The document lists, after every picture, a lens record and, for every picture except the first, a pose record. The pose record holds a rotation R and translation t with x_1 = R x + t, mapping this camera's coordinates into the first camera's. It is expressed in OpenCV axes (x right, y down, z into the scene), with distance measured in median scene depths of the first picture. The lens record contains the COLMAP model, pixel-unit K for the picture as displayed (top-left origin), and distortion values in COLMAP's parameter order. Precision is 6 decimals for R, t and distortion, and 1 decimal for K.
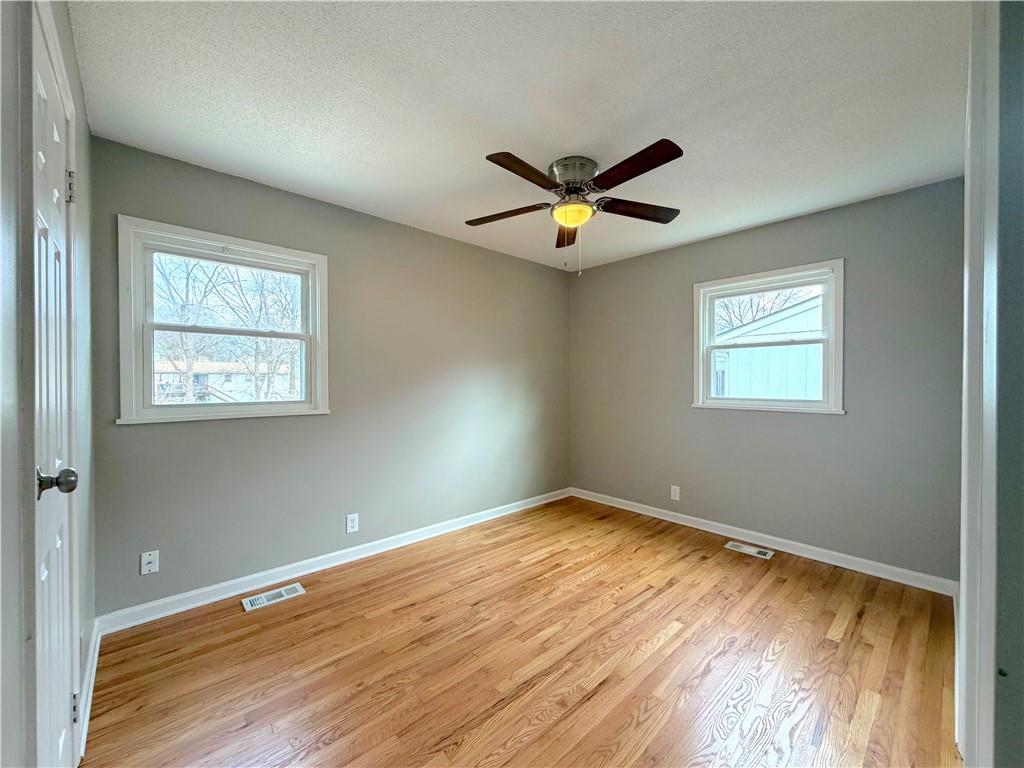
lens RADIAL K [[405.7, 0, 511.8], [0, 405.7, 387.9], [0, 0, 1]] dist [0.000442, 0.000383]
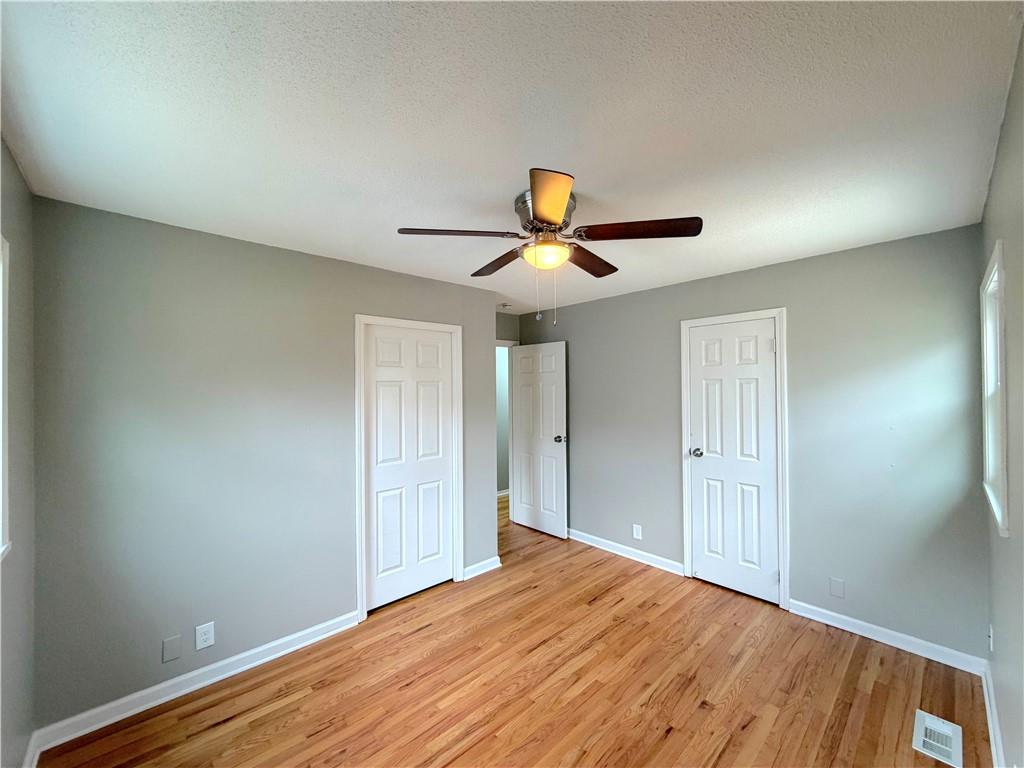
lens RADIAL K [[405.7, 0, 512.1], [0, 405.7, 380.2], [0, 0, 1]] dist [0.000442, 0.000383]
pose [[-0.999939, 0.006546, -0.008912, 0.259582], [0.006557, 0.999978, -0.001158, -0.194169], [0.008904, -0.001216, -0.999960, 2.072263]]
